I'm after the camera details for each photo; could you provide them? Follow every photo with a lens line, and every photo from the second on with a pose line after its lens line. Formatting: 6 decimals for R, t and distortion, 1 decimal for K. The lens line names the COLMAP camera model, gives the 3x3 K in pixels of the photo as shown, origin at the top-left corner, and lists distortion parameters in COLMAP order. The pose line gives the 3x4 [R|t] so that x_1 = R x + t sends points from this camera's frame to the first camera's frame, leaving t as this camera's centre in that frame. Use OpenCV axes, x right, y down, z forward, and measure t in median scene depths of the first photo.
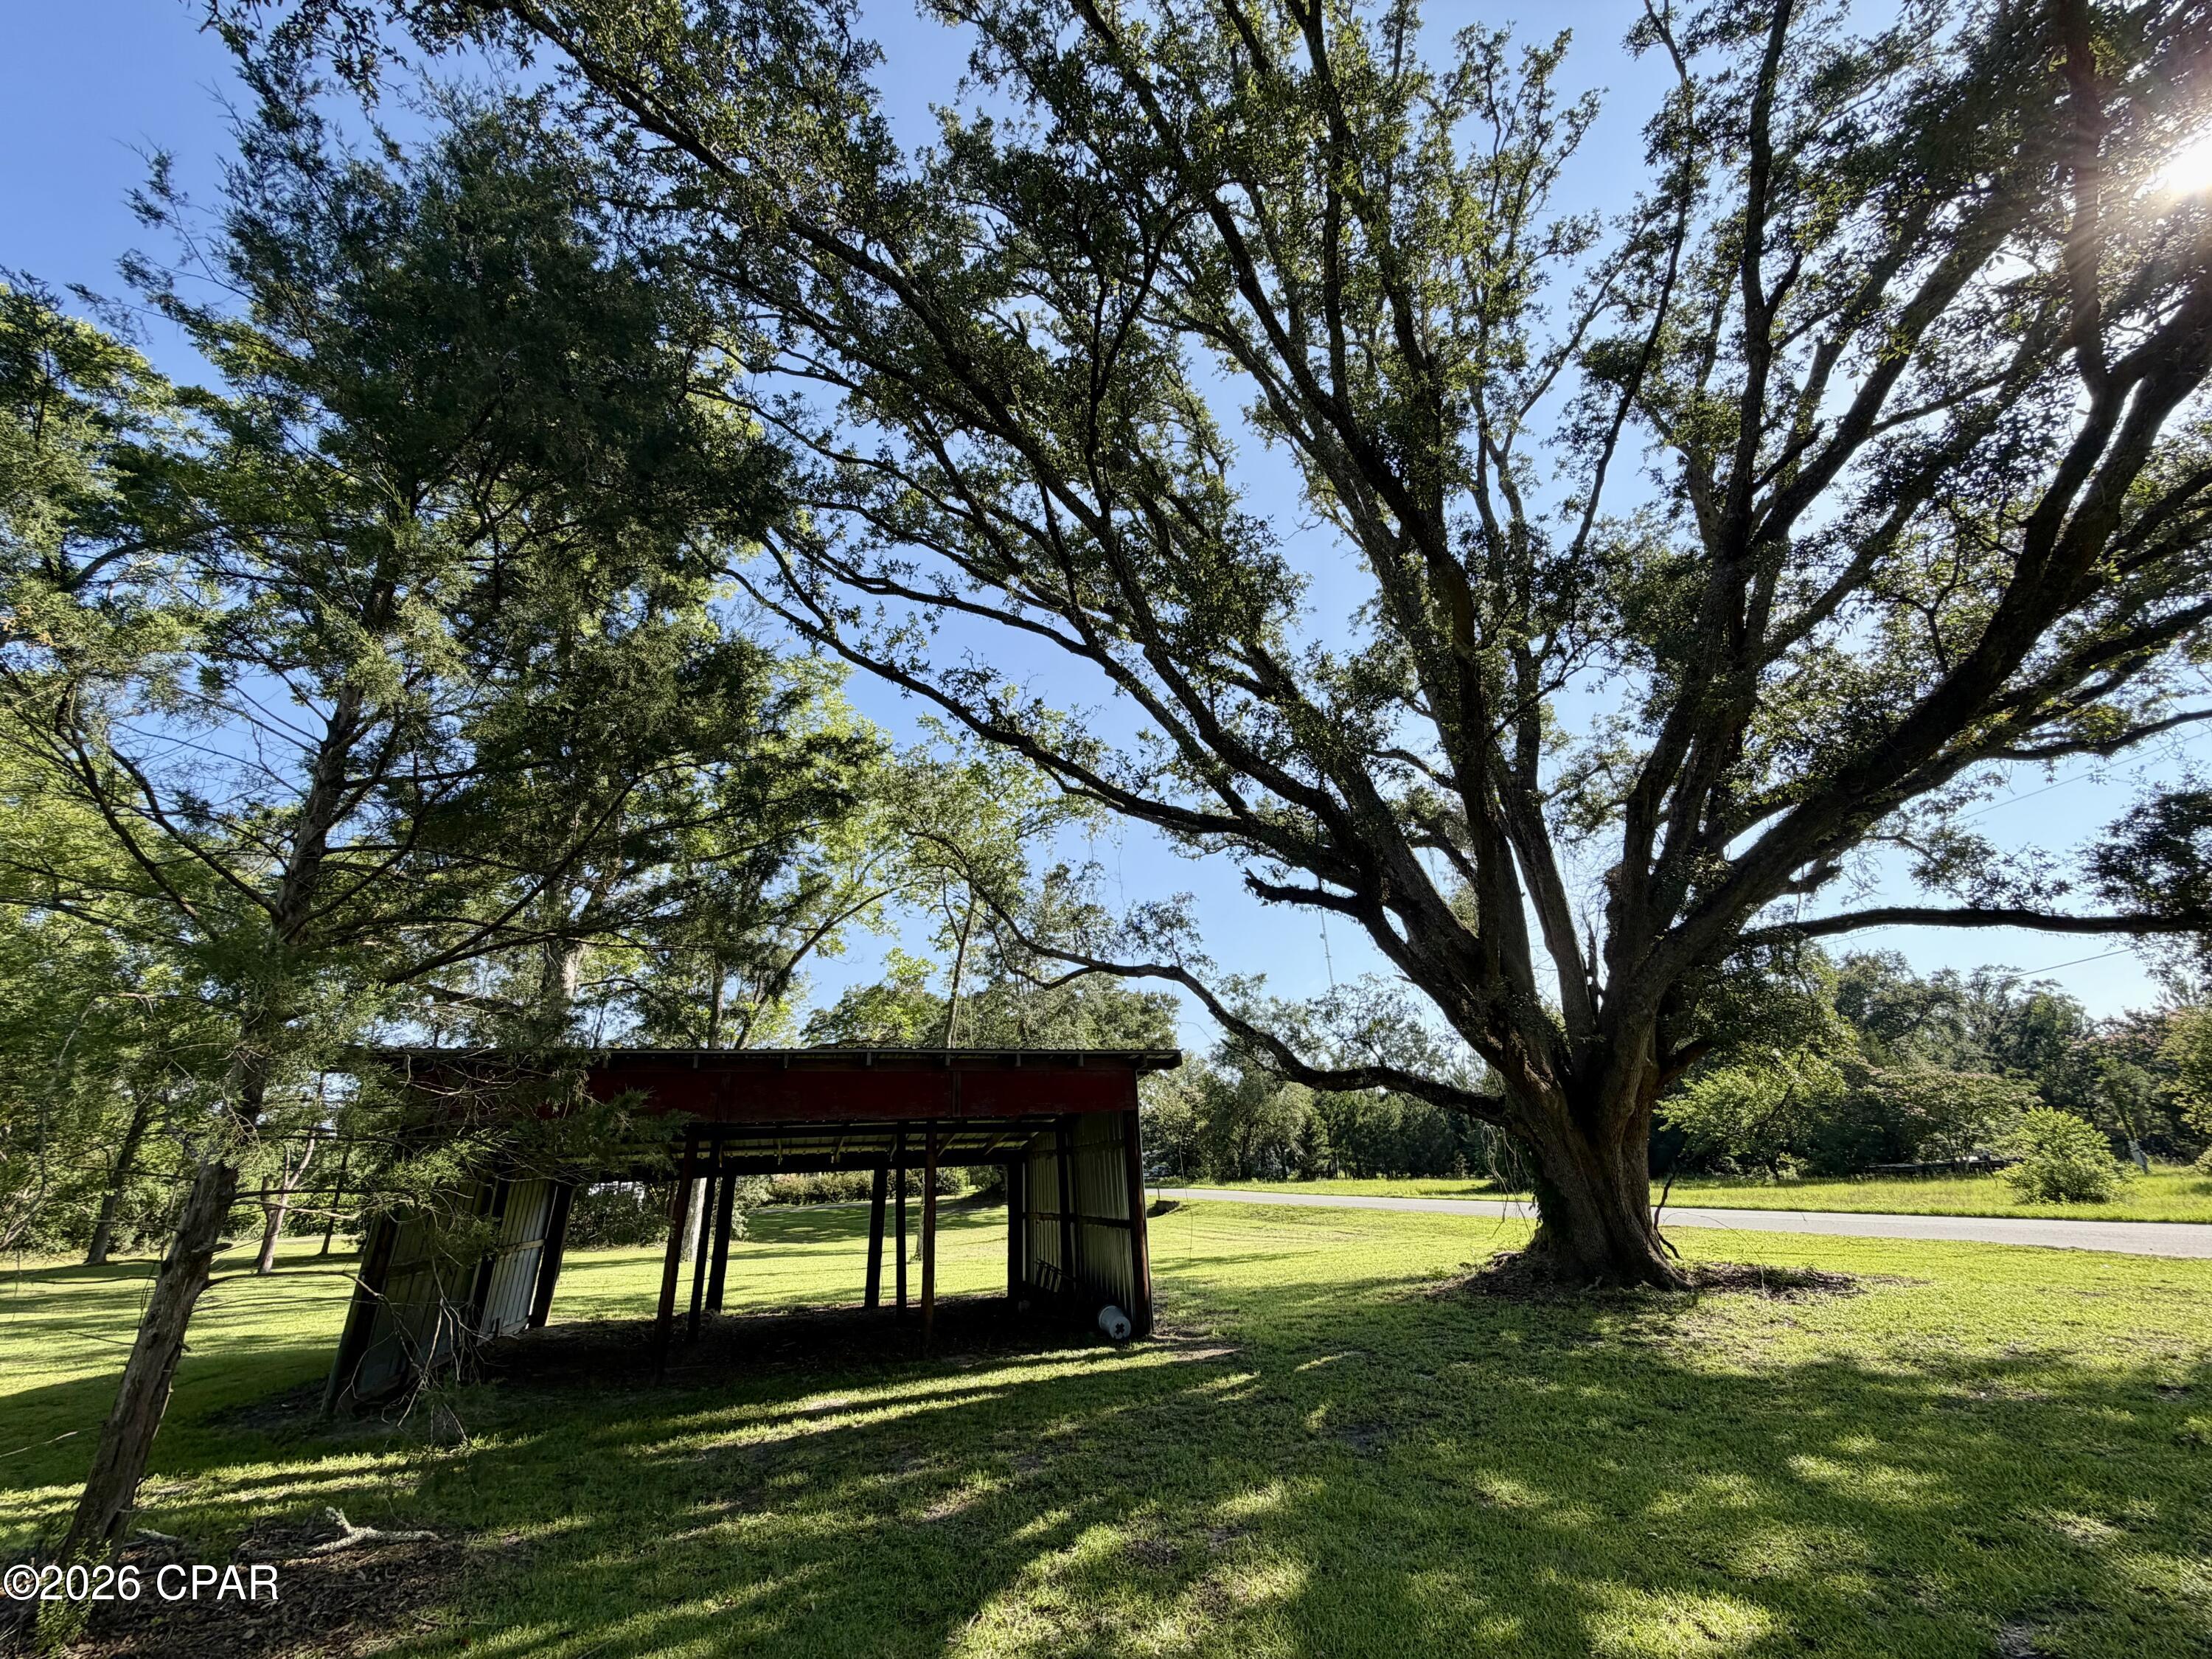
lens RADIAL K [[879.3, 0, 1106.0], [0, 879.3, 829.5], [0, 0, 1]] dist [0.000362, 0.000273]
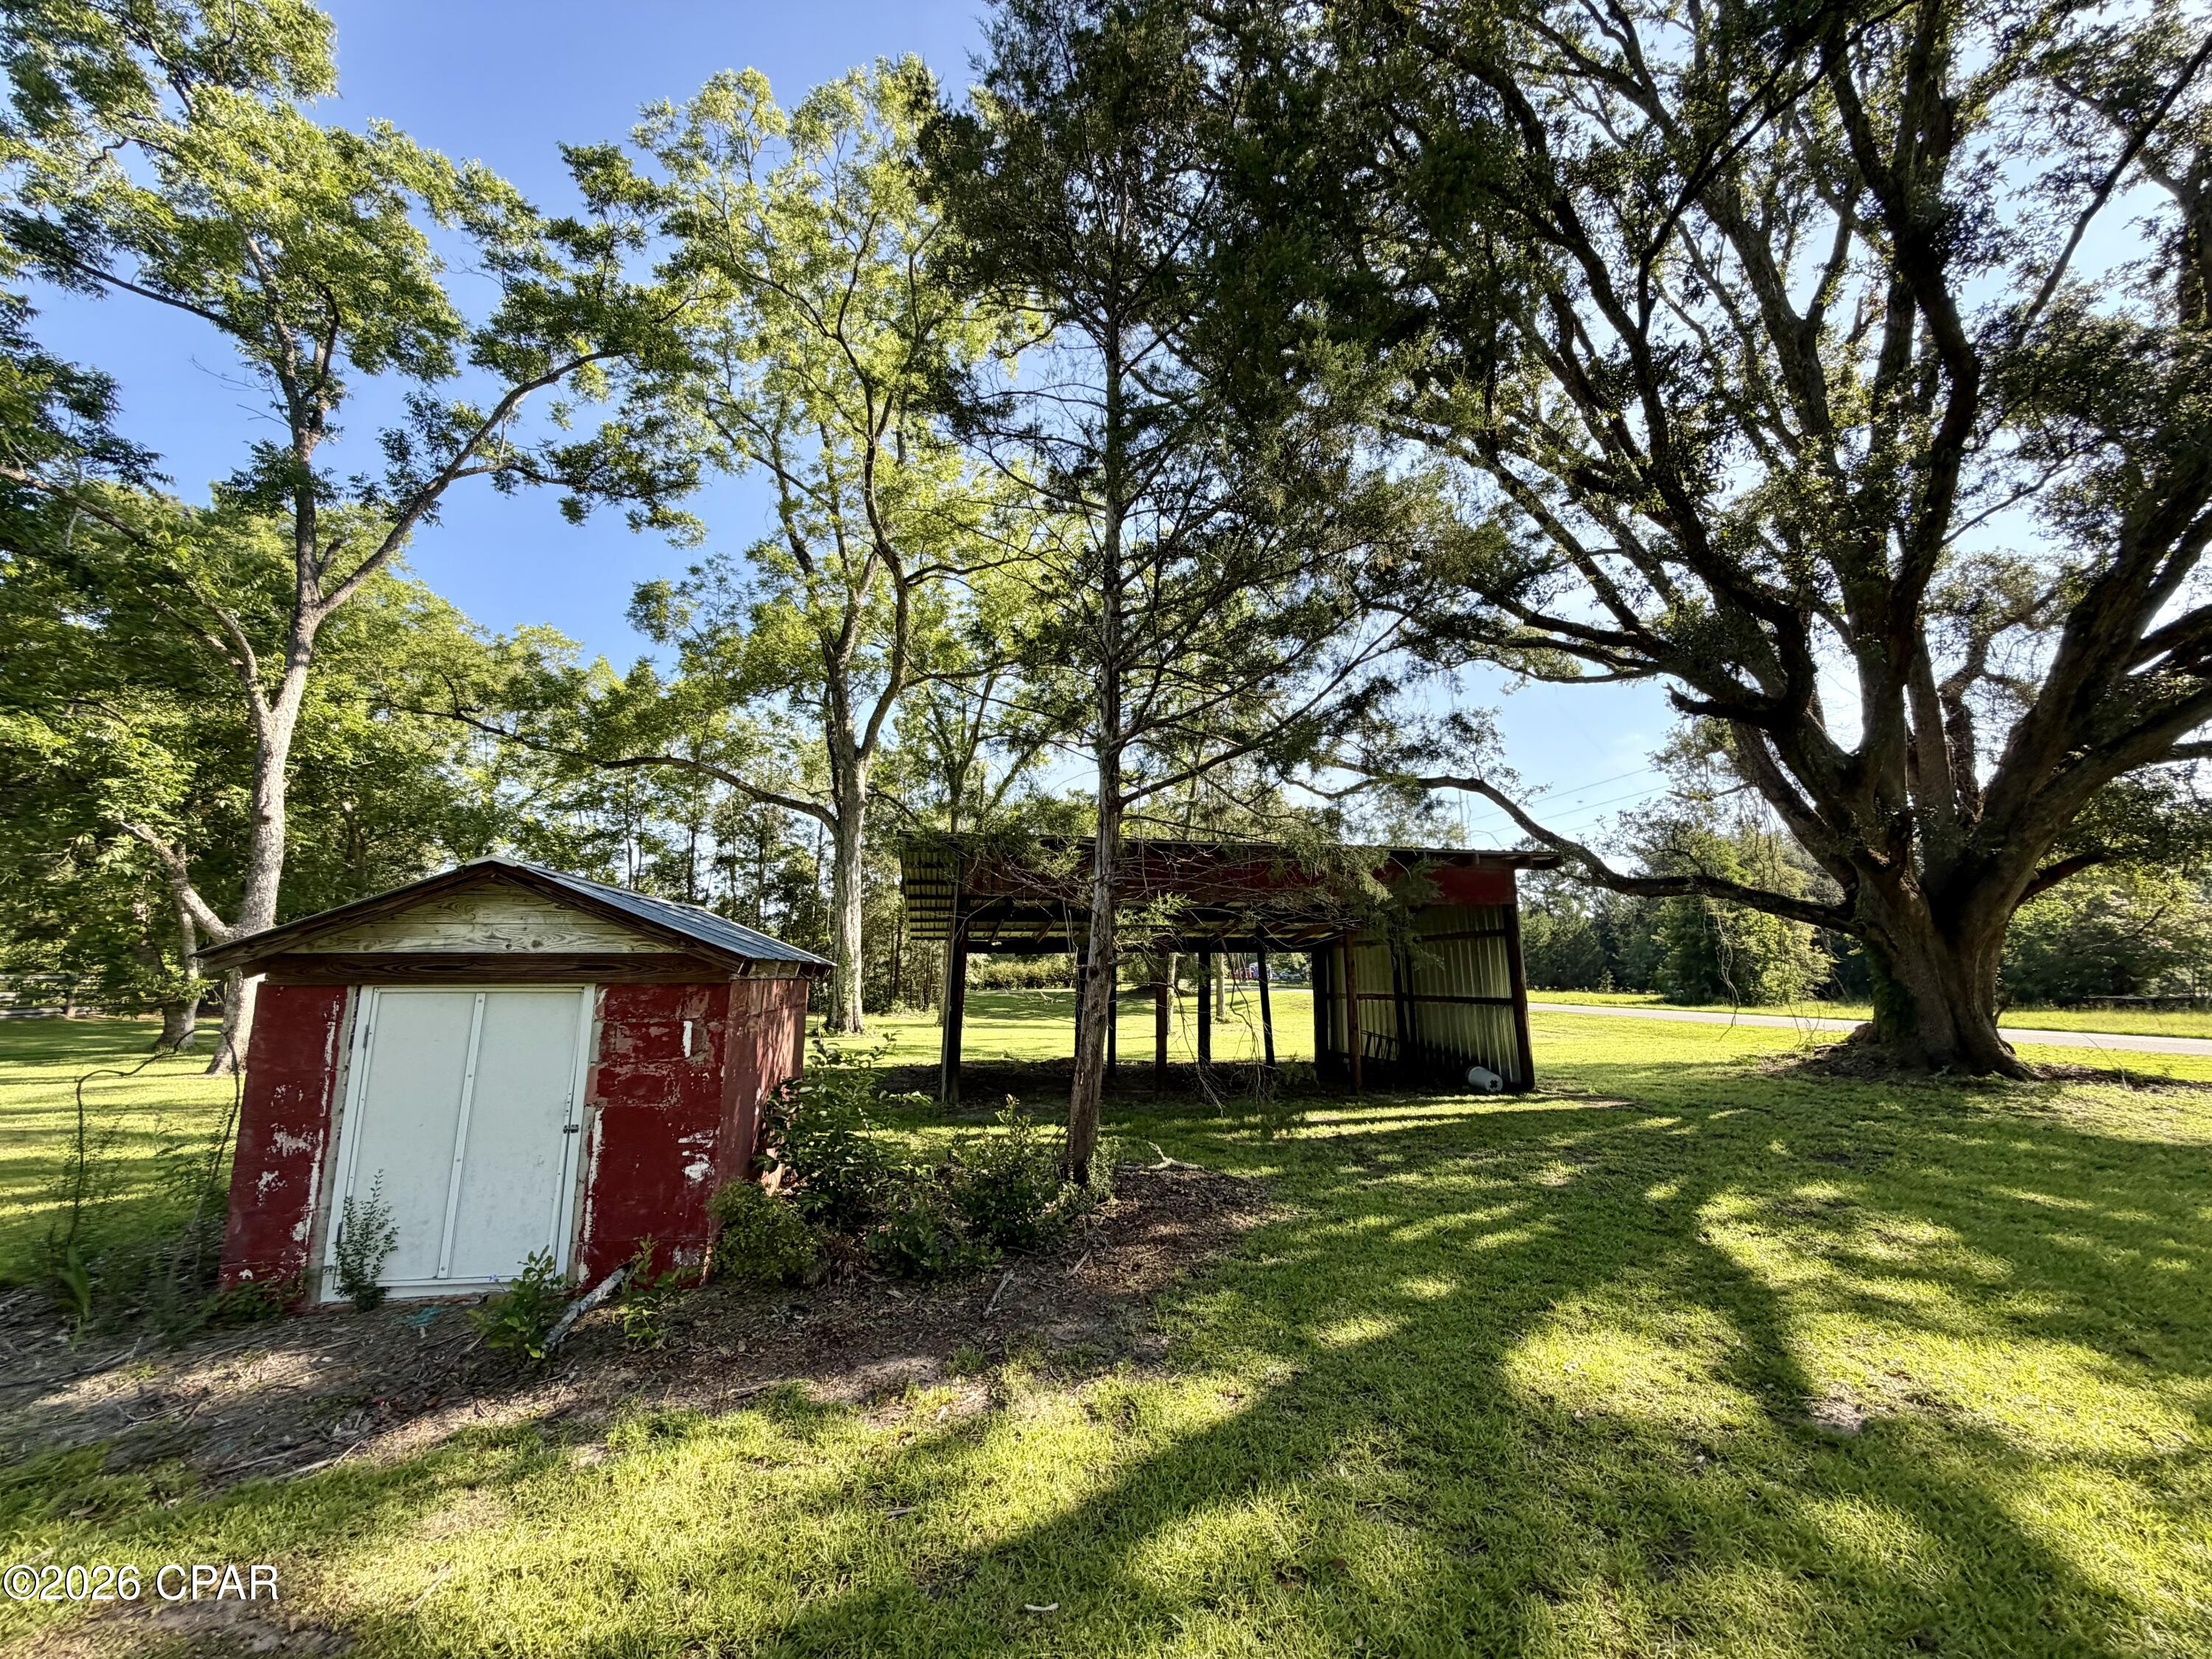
lens RADIAL K [[879.3, 0, 1106.0], [0, 879.3, 829.5], [0, 0, 1]] dist [0.000362, 0.000273]
pose [[0.992400, 0.019676, -0.121468, -0.289401], [0.005860, 0.978457, 0.206369, -0.004246], [0.122911, -0.205513, 0.970905, -0.099694]]
